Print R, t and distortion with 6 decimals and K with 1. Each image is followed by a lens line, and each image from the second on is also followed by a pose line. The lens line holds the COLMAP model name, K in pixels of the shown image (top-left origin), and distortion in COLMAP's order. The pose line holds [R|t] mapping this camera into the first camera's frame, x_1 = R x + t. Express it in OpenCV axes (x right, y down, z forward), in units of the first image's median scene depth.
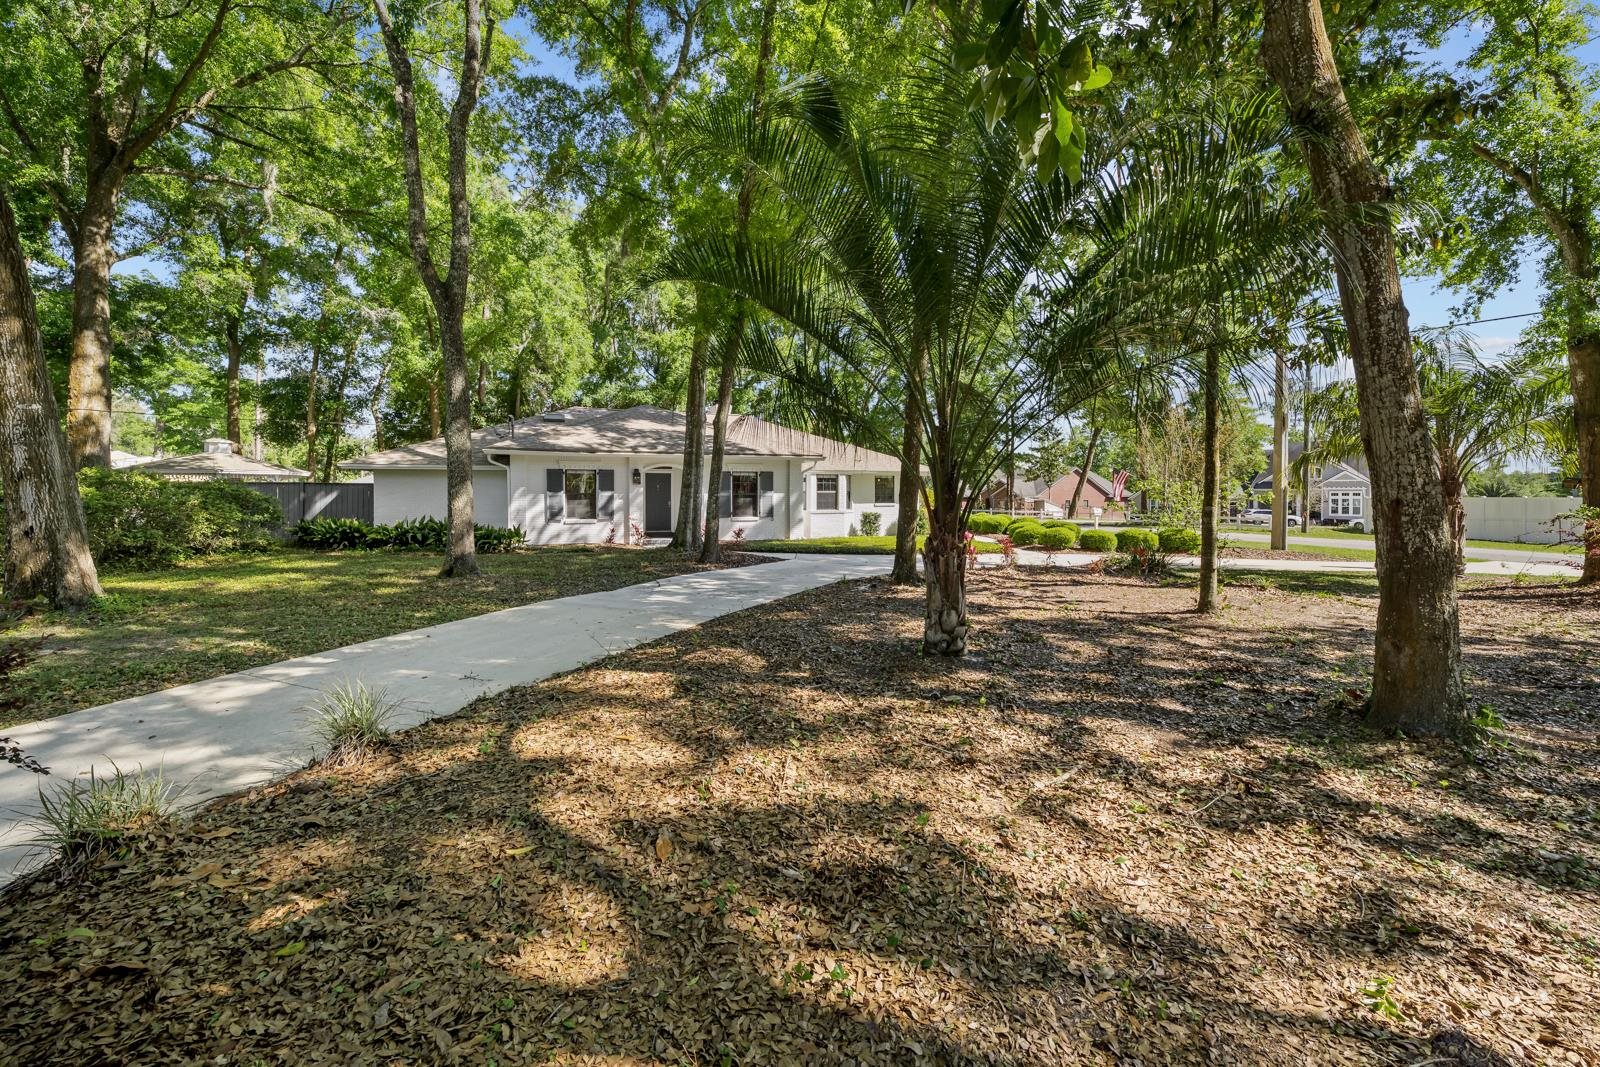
lens RADIAL K [[631.8, 0, 811.7], [0, 631.8, 507.3], [0, 0, 1]] dist [-0.000901, -0.000061]
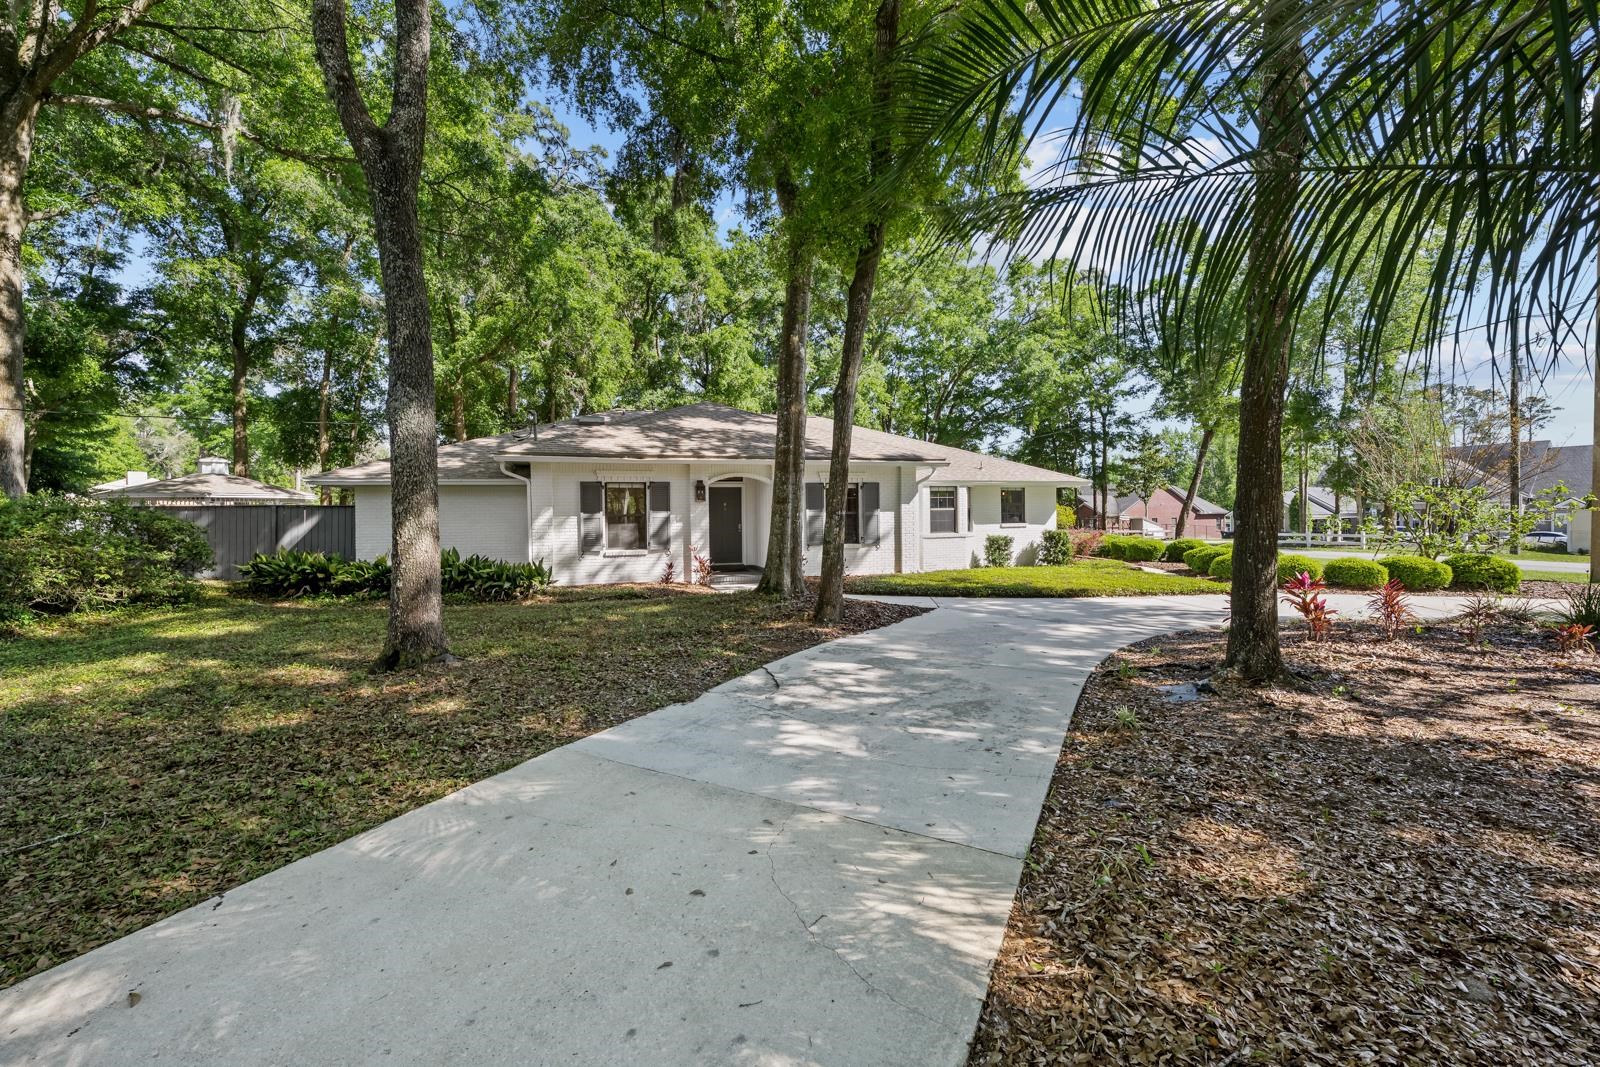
lens RADIAL K [[638.2, 0, 800.0], [0, 638.2, 533.5], [0, 0, 1]] dist [0.000606, 0.000120]
pose [[0.996972, -0.010333, -0.077078, -0.102368], [0.010847, 0.999922, 0.006256, -0.002664], [0.077007, -0.007074, 0.997005, 0.266151]]
